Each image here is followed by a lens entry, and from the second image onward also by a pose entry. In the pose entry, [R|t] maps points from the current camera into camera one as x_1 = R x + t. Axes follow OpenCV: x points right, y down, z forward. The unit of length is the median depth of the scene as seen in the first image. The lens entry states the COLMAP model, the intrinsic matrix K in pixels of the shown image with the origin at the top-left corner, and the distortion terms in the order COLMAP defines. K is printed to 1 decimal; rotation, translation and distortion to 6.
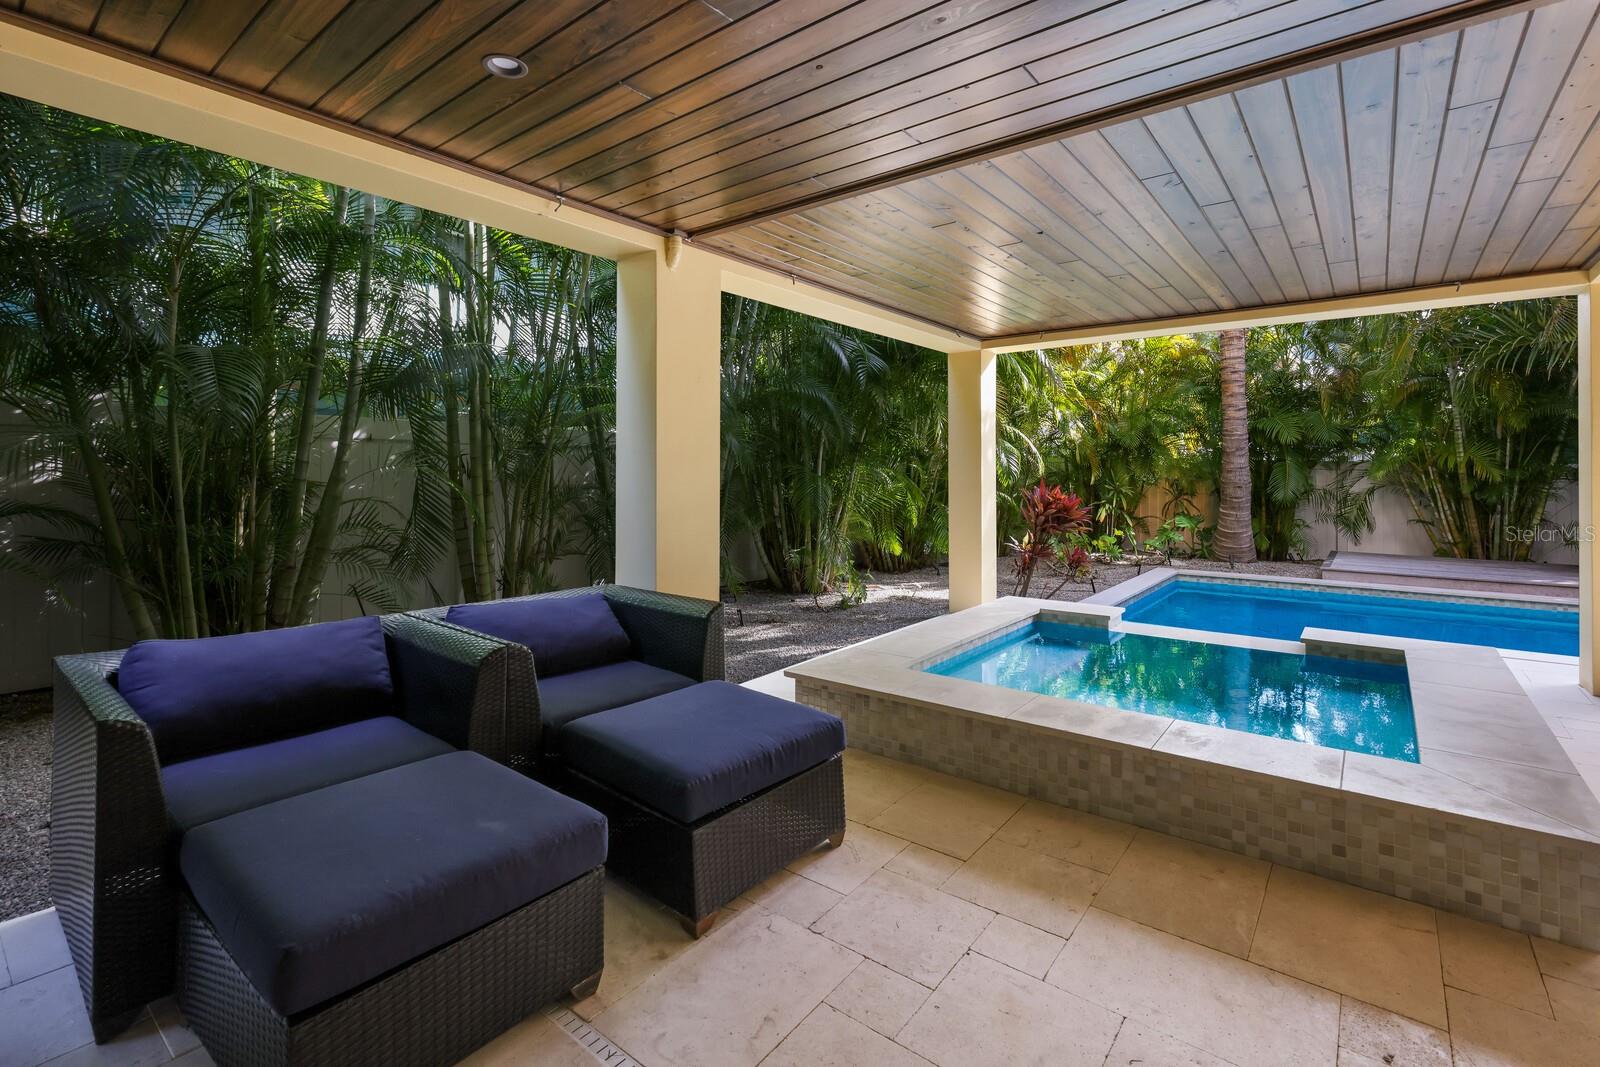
lens RADIAL K [[733.6, 0, 799.4], [0, 733.6, 477.9], [0, 0, 1]] dist [-0.011310, 0.000124]
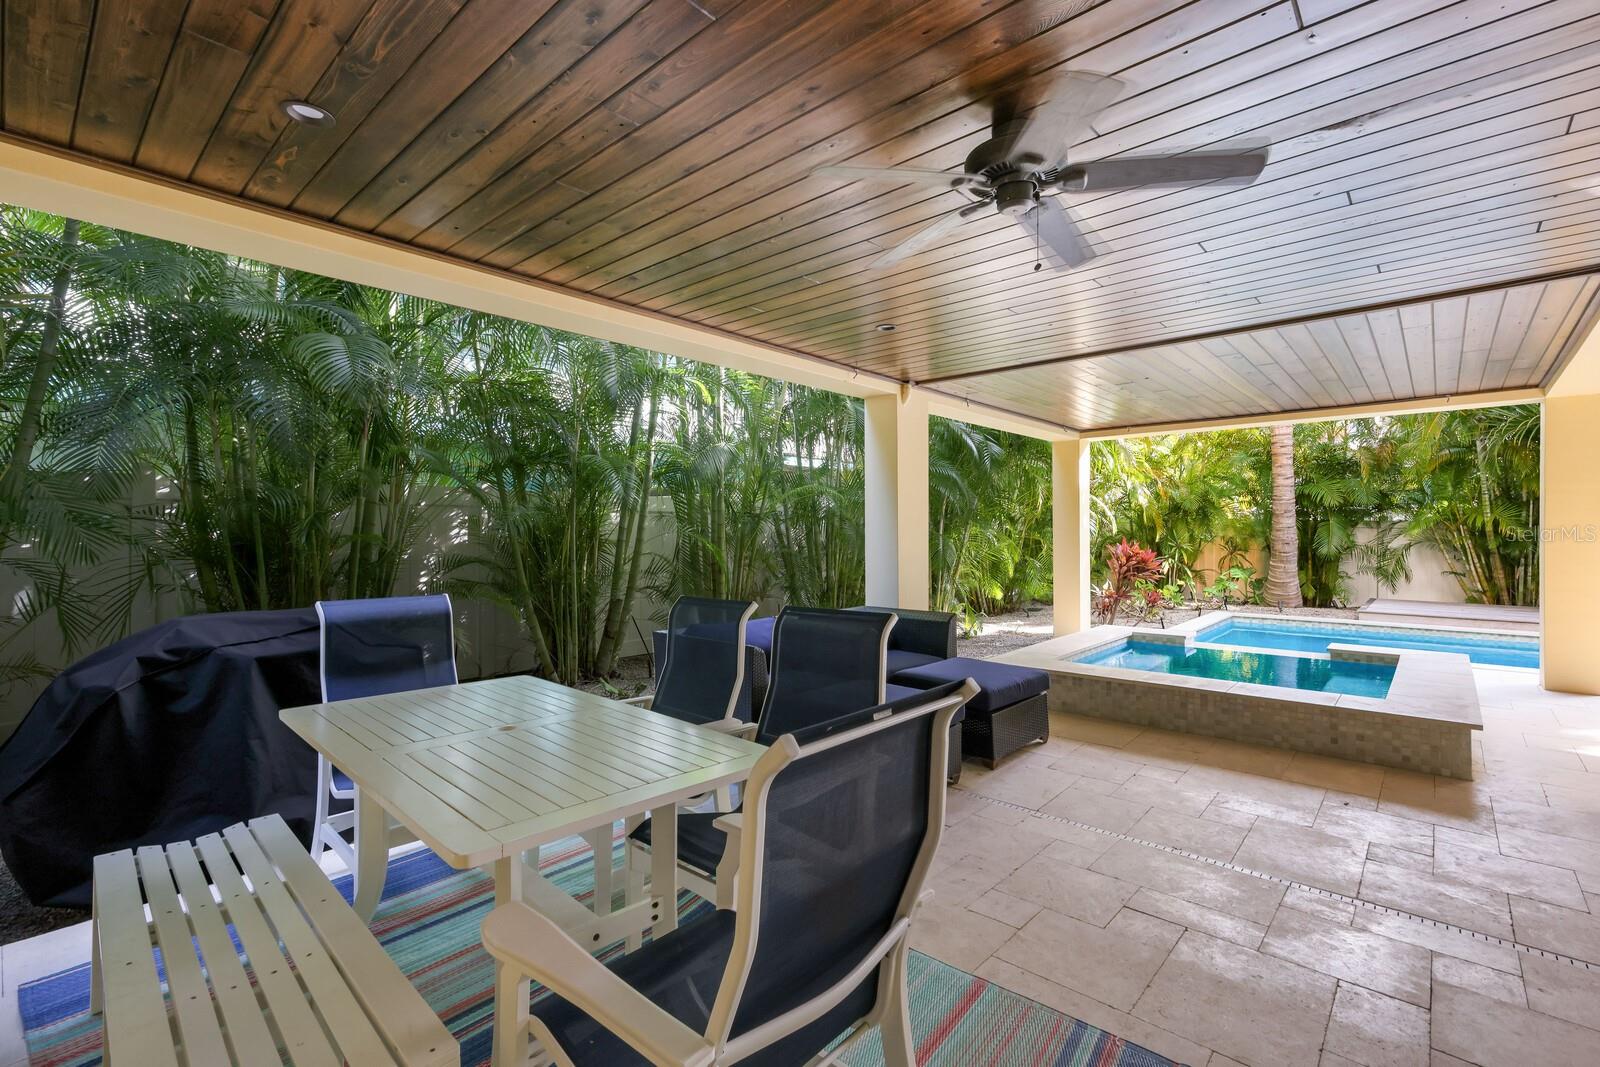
lens RADIAL K [[717.5, 0, 799.4], [0, 717.5, 543.9], [0, 0, 1]] dist [0.000368, -0.000103]
pose [[0.998148, -0.003583, -0.060730, -0.116610], [0.004191, 0.999942, 0.009884, -0.001614], [0.060691, -0.010121, 0.998105, -0.209269]]
